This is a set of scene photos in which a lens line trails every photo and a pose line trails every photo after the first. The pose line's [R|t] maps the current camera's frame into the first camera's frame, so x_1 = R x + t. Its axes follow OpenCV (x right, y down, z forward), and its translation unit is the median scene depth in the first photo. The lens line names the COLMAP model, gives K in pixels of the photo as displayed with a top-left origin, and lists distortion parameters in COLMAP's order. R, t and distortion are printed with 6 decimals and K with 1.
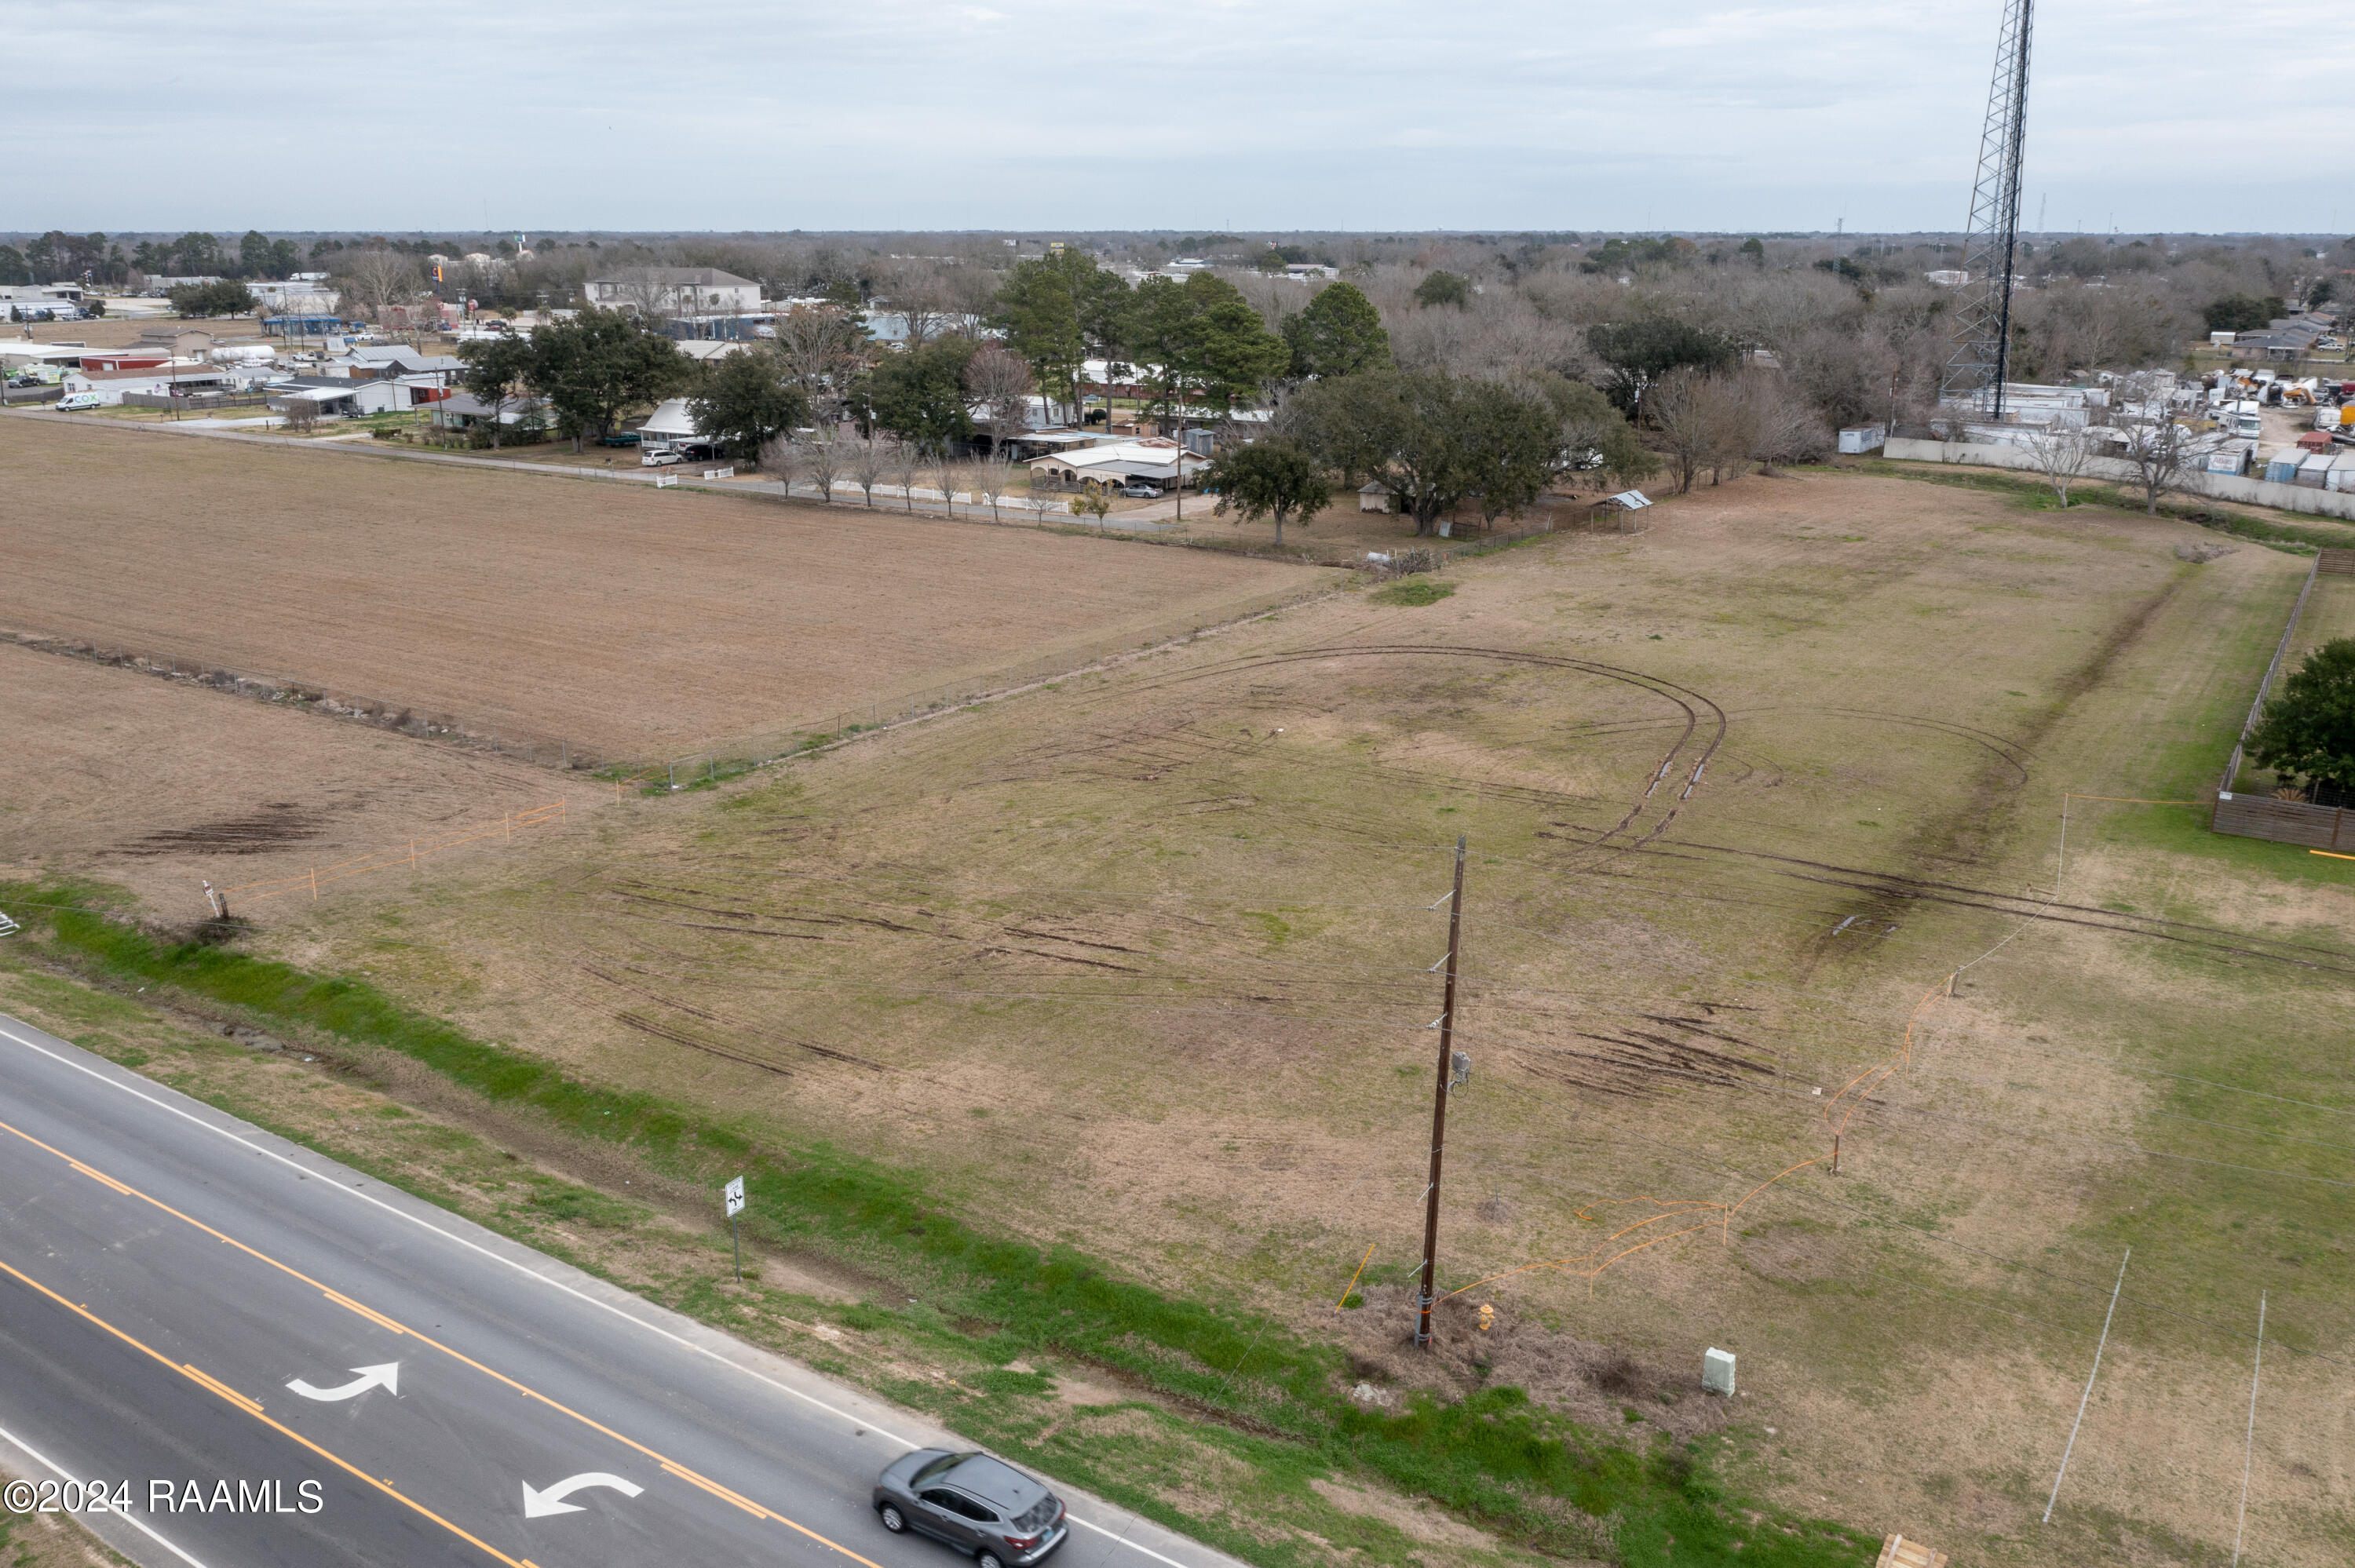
lens RADIAL K [[1872.3, 0, 1184.0], [0, 1872.3, 776.7], [0, 0, 1]] dist [-0.010832, 0.008141]
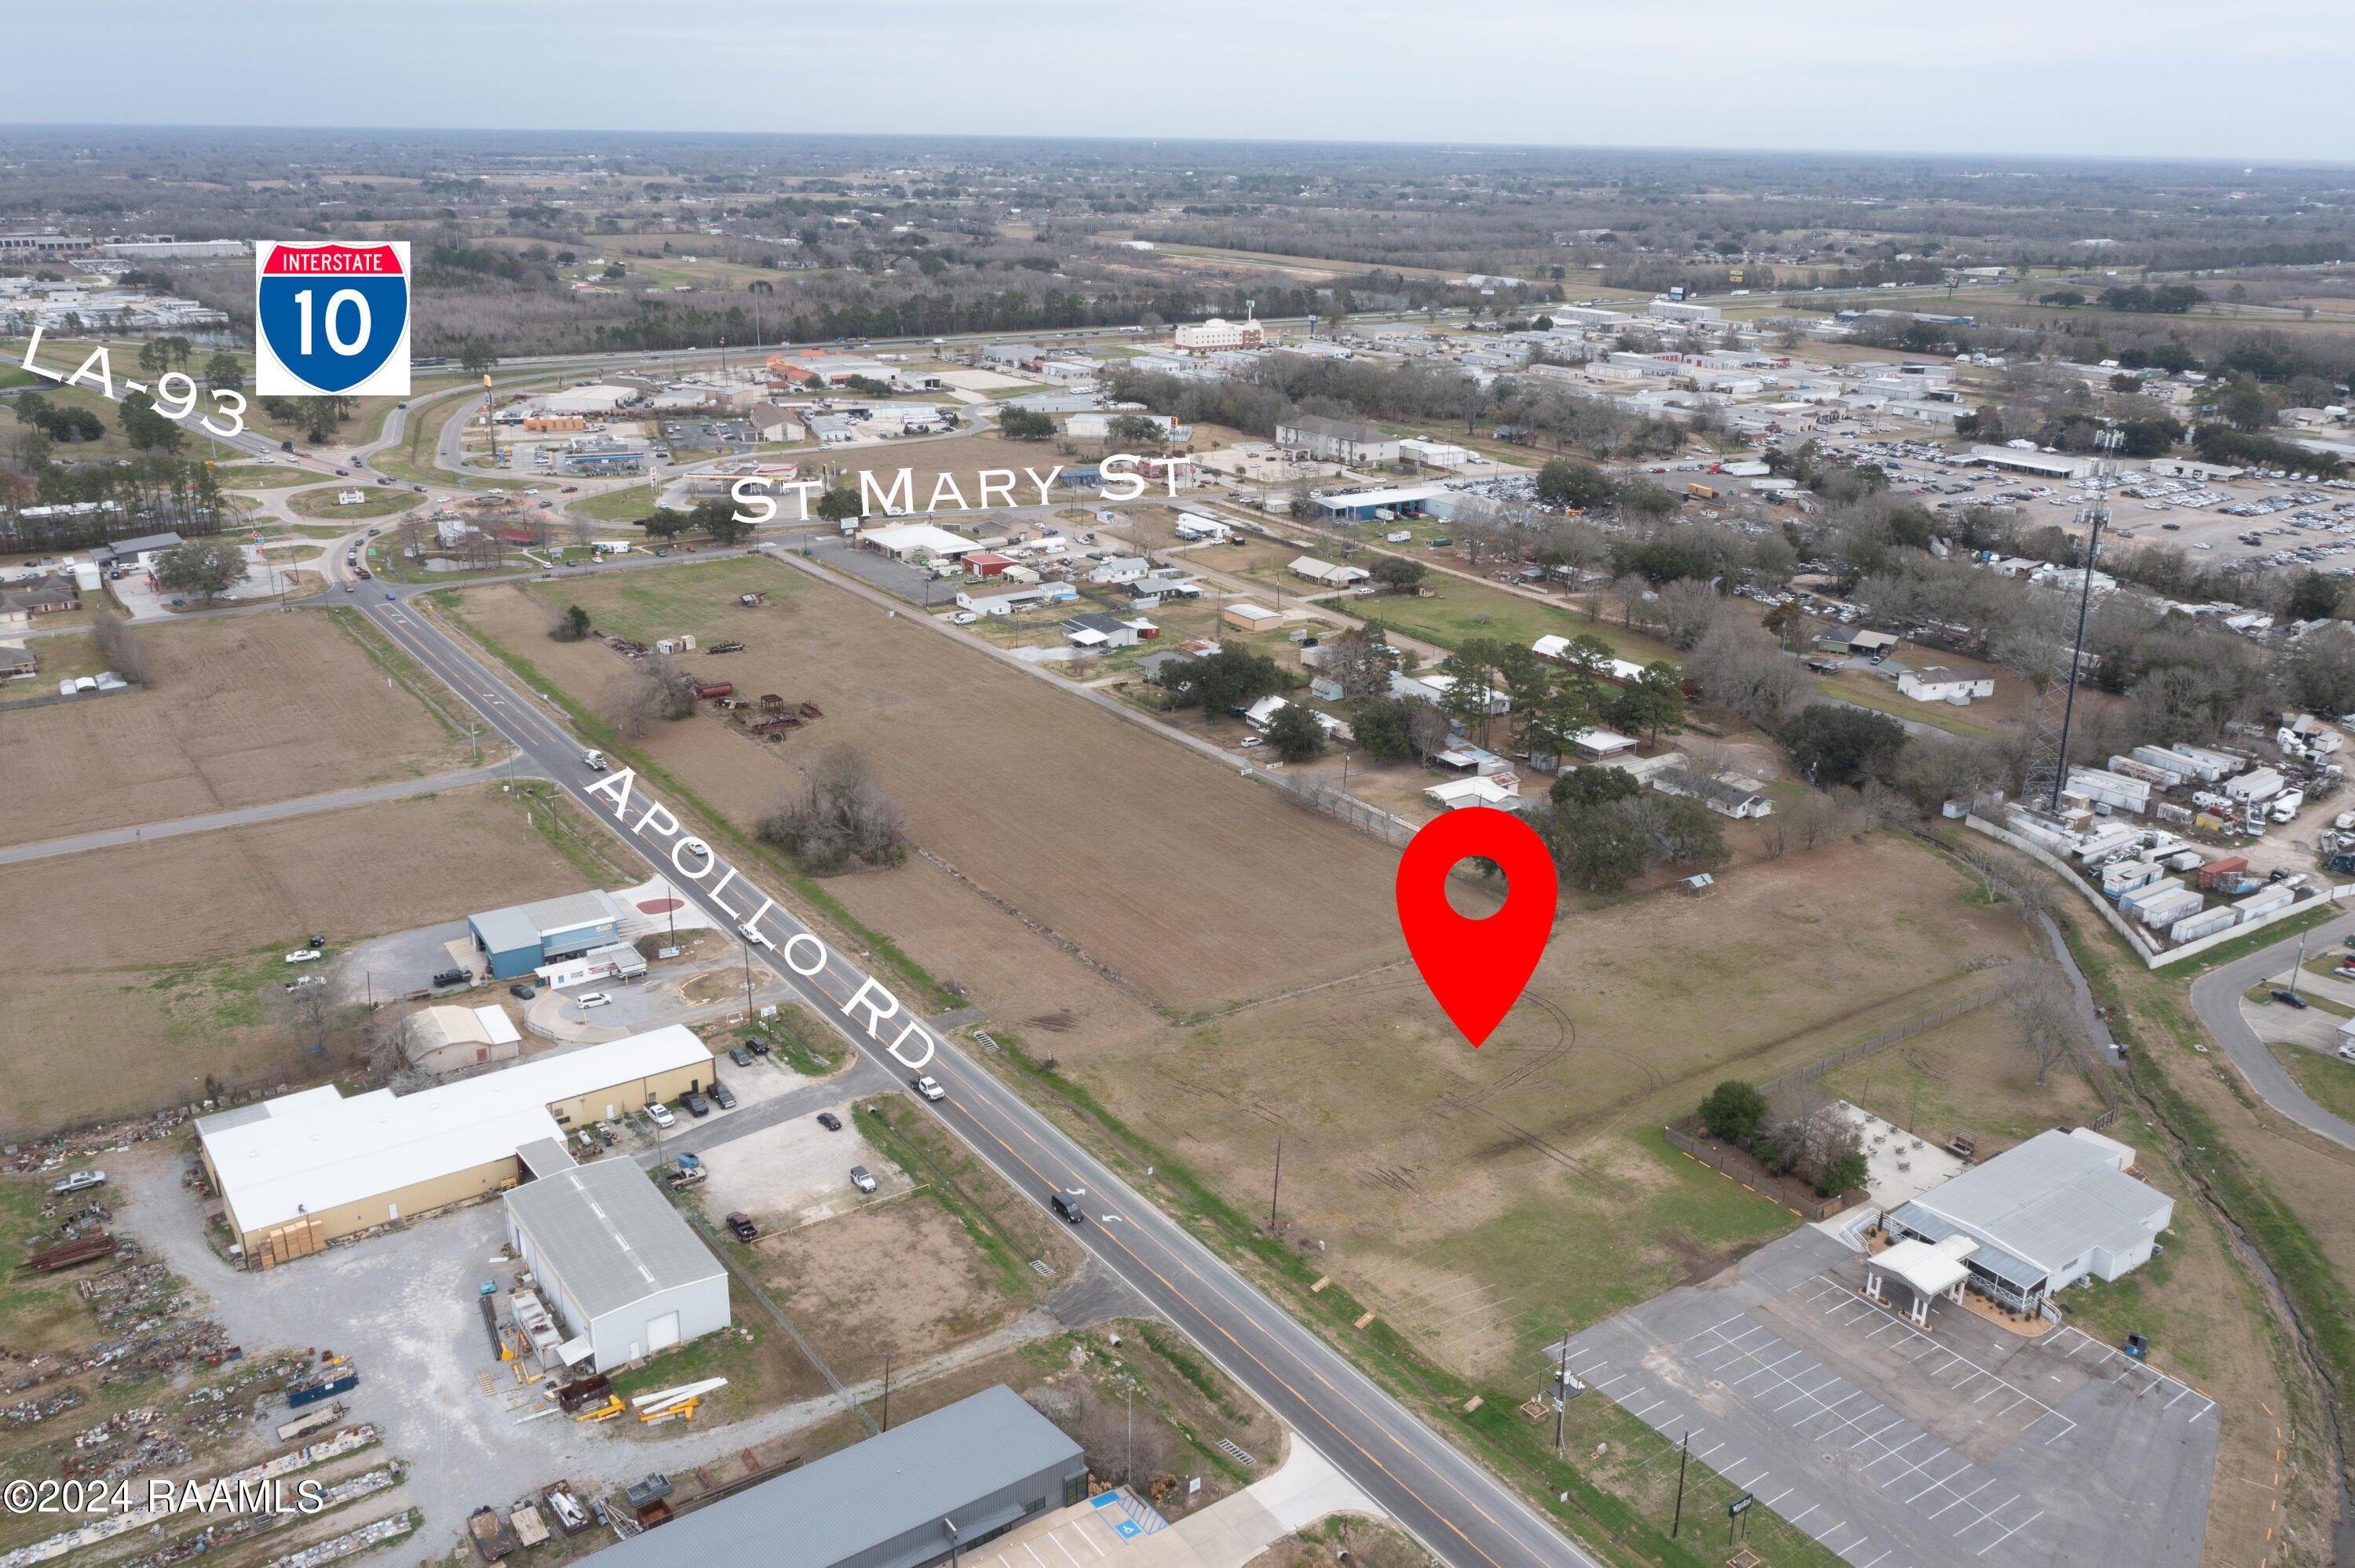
lens RADIAL K [[1872.3, 0, 1184.0], [0, 1872.3, 776.7], [0, 0, 1]] dist [-0.010832, 0.008141]
pose [[0.929742, 0.133671, -0.343091, 0.955020], [-0.117319, 0.990758, 0.068083, -0.787526], [0.349021, -0.023049, 0.936832, -2.441989]]
